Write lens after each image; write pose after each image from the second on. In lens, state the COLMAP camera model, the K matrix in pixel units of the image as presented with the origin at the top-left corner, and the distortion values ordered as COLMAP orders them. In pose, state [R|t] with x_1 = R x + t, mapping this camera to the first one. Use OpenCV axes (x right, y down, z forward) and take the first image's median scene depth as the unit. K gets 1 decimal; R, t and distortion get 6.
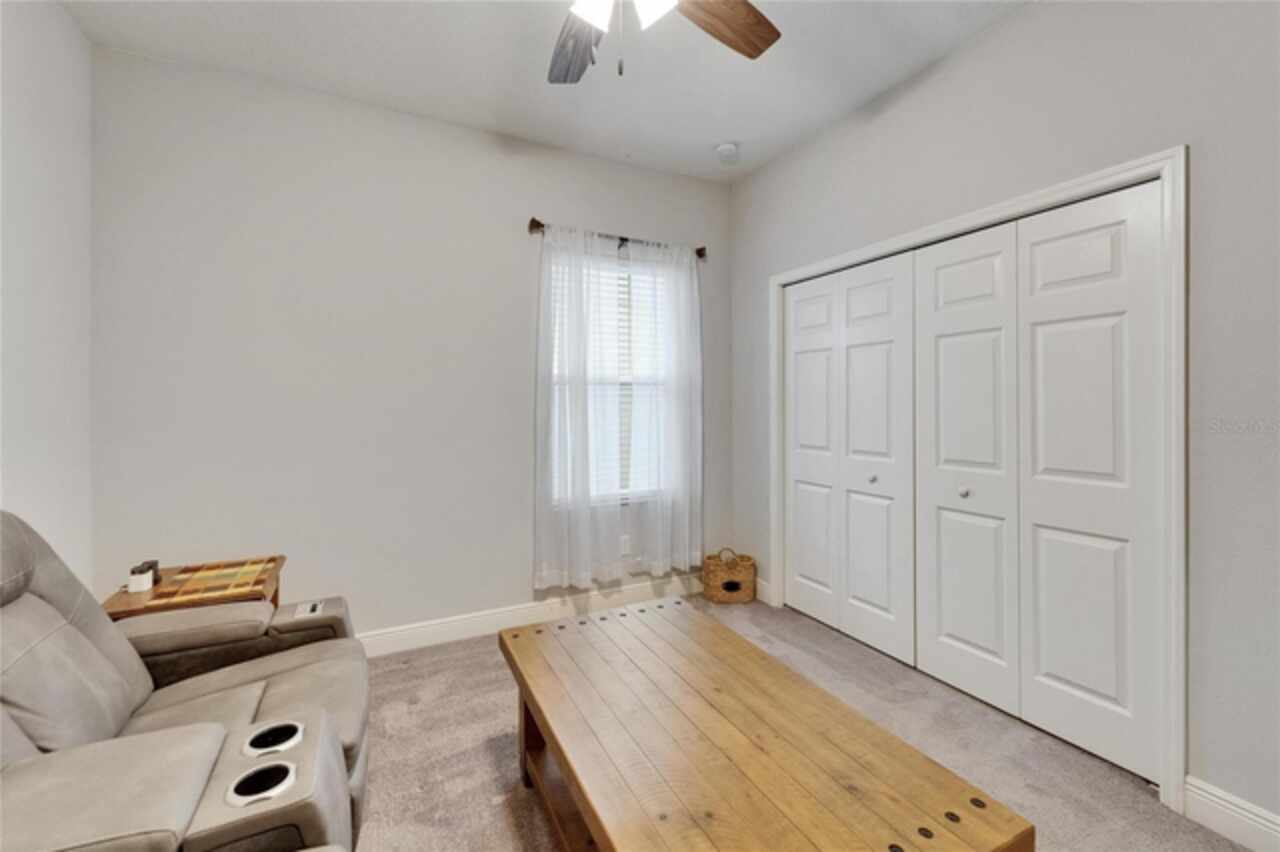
lens RADIAL K [[521.0, 0, 638.1], [0, 521.0, 396.0], [0, 0, 1]] dist [0.000325, -0.000022]
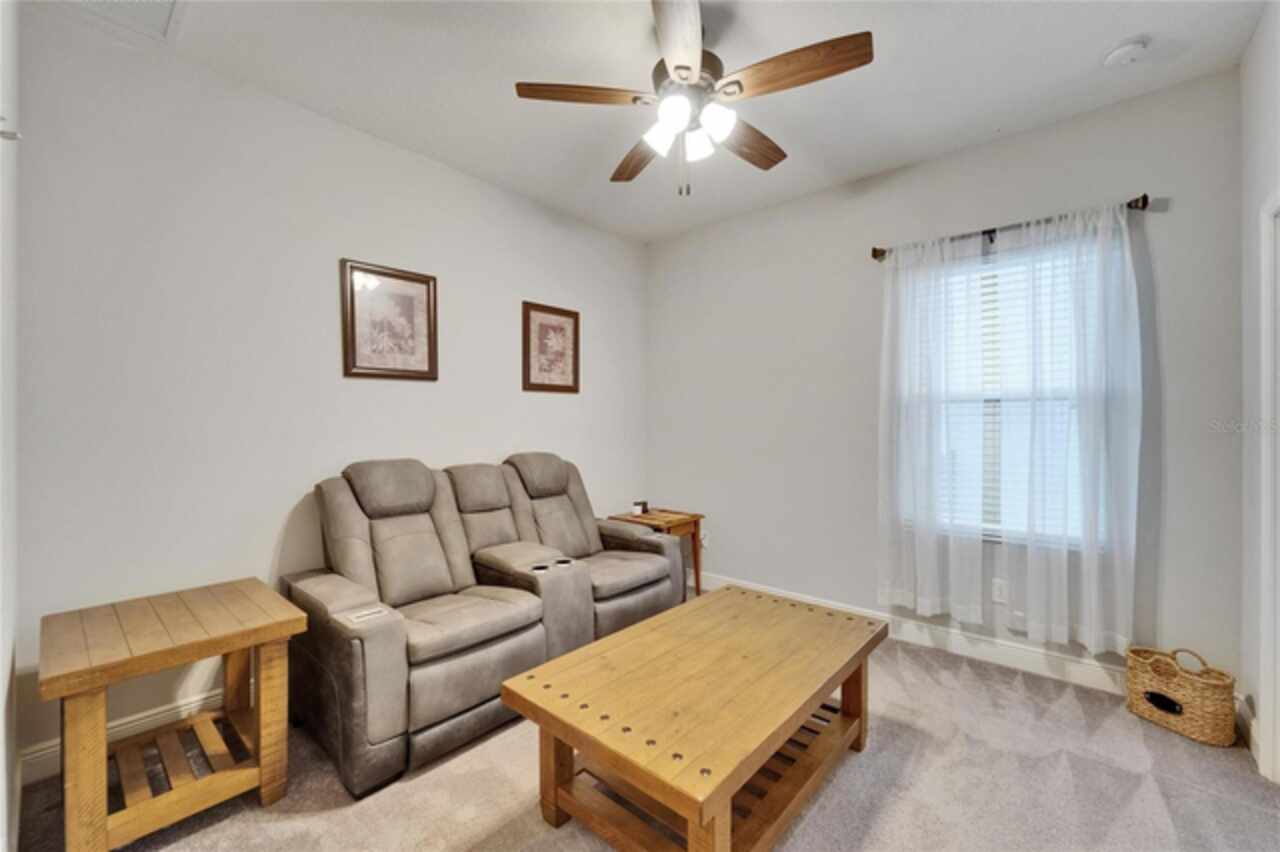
lens RADIAL K [[513.8, 0, 632.7], [0, 513.8, 412.0], [0, 0, 1]] dist [-0.000290, -0.000410]
pose [[0.375022, -0.015635, -0.926884, 0.536901], [0.009475, 0.999870, -0.013033, 0.001024], [0.926967, -0.003895, 0.375122, 0.139590]]
